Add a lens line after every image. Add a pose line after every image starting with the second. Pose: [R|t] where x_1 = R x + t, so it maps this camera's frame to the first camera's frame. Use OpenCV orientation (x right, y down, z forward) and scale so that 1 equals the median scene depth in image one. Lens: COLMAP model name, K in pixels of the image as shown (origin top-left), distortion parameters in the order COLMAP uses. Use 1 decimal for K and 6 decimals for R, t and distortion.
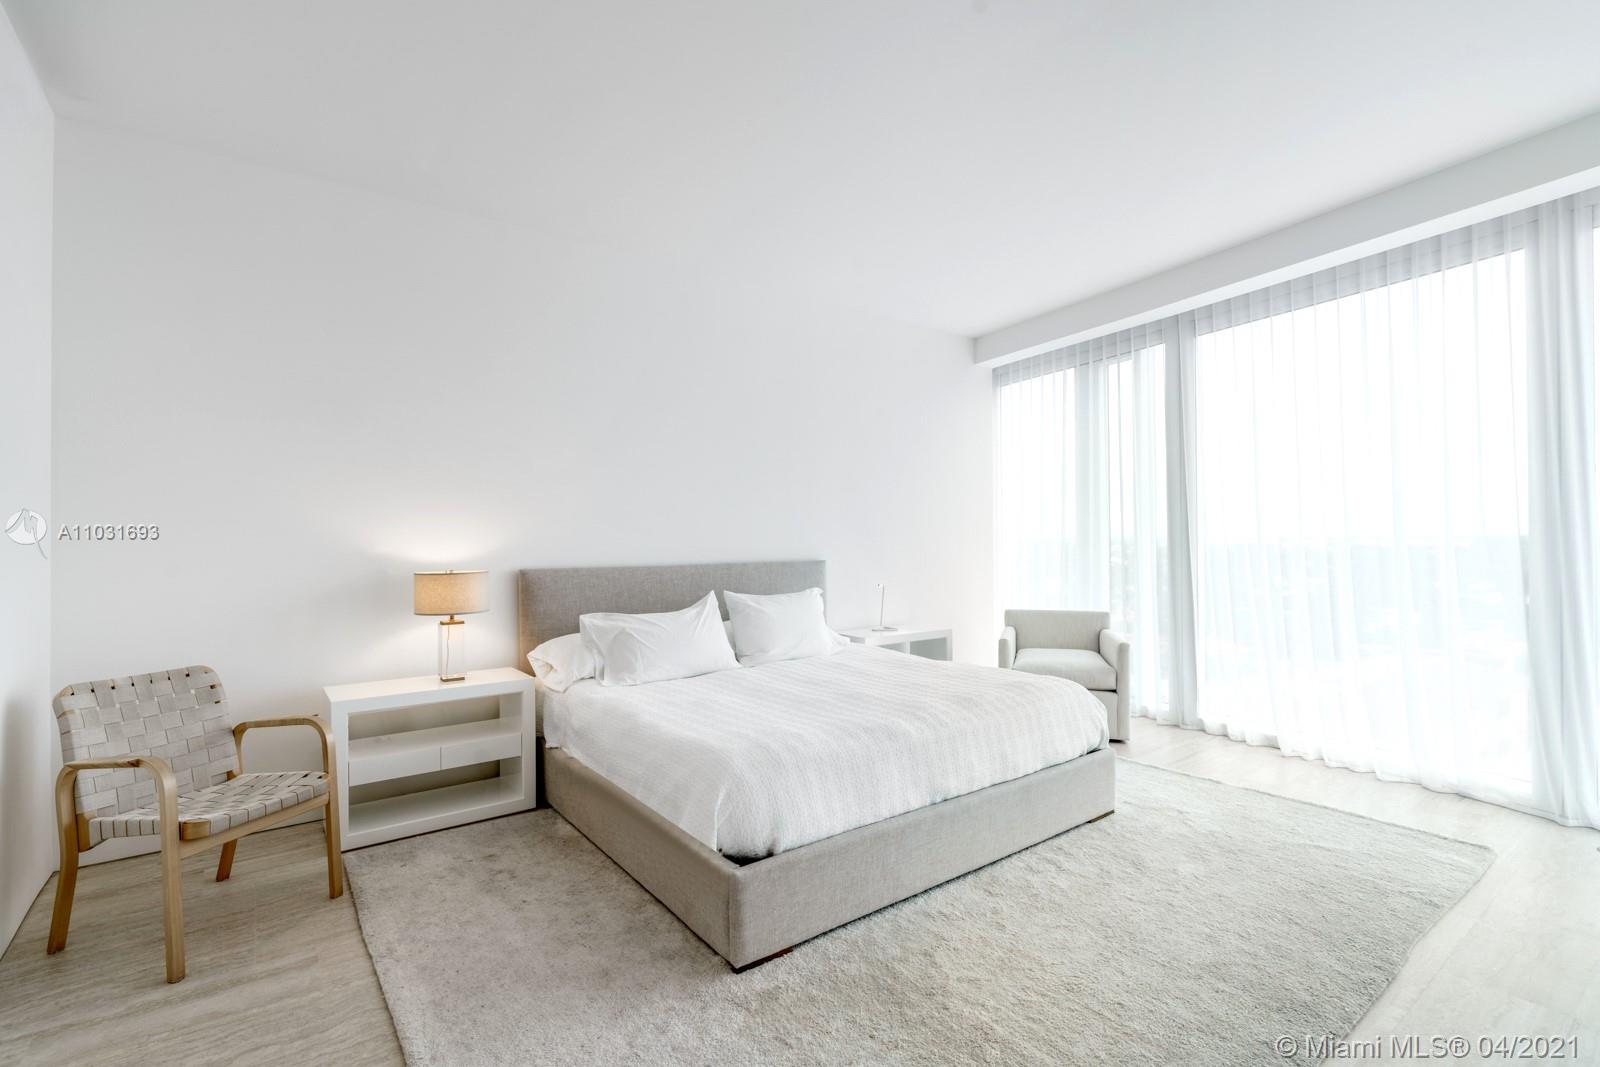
lens RADIAL K [[748.8, 0, 815.1], [0, 748.8, 537.2], [0, 0, 1]] dist [0.001596, 0.000015]
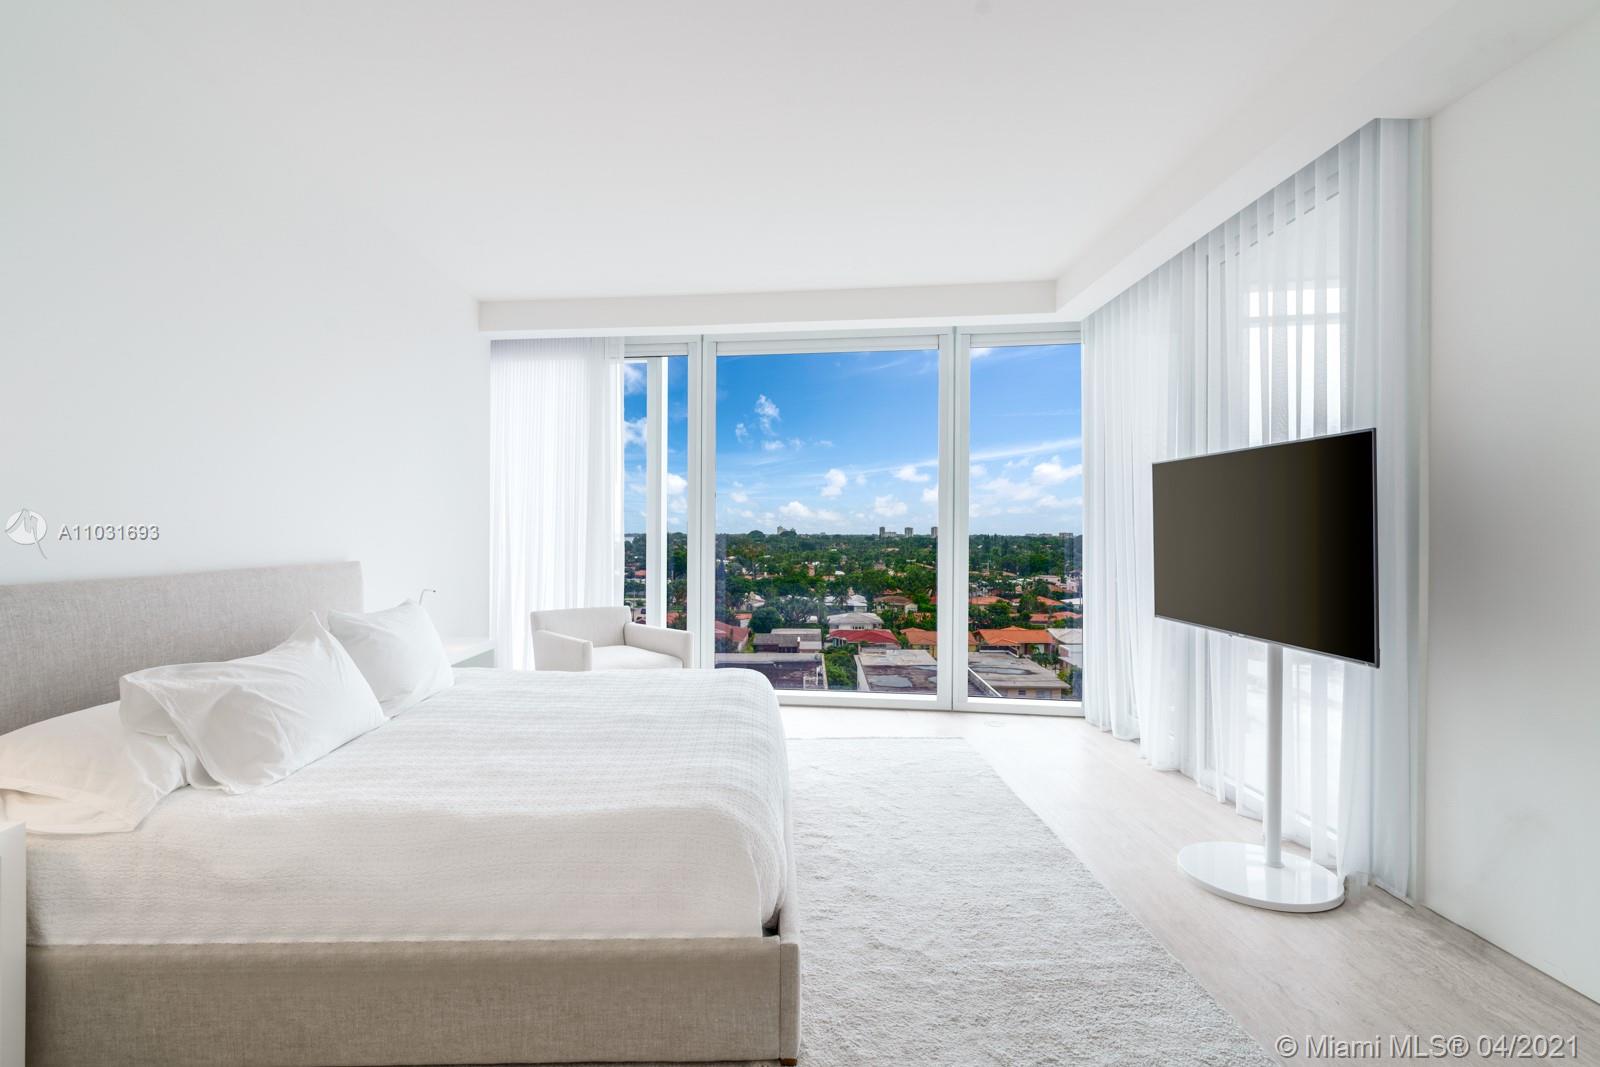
lens RADIAL K [[748.8, 0, 810.1], [0, 748.8, 533.6], [0, 0, 1]] dist [0.001596, 0.000015]
pose [[0.565912, 0.011656, 0.824384, -0.493198], [-0.013810, 0.999894, -0.004657, 0.002853], [-0.824350, -0.008749, 0.566012, 0.334086]]
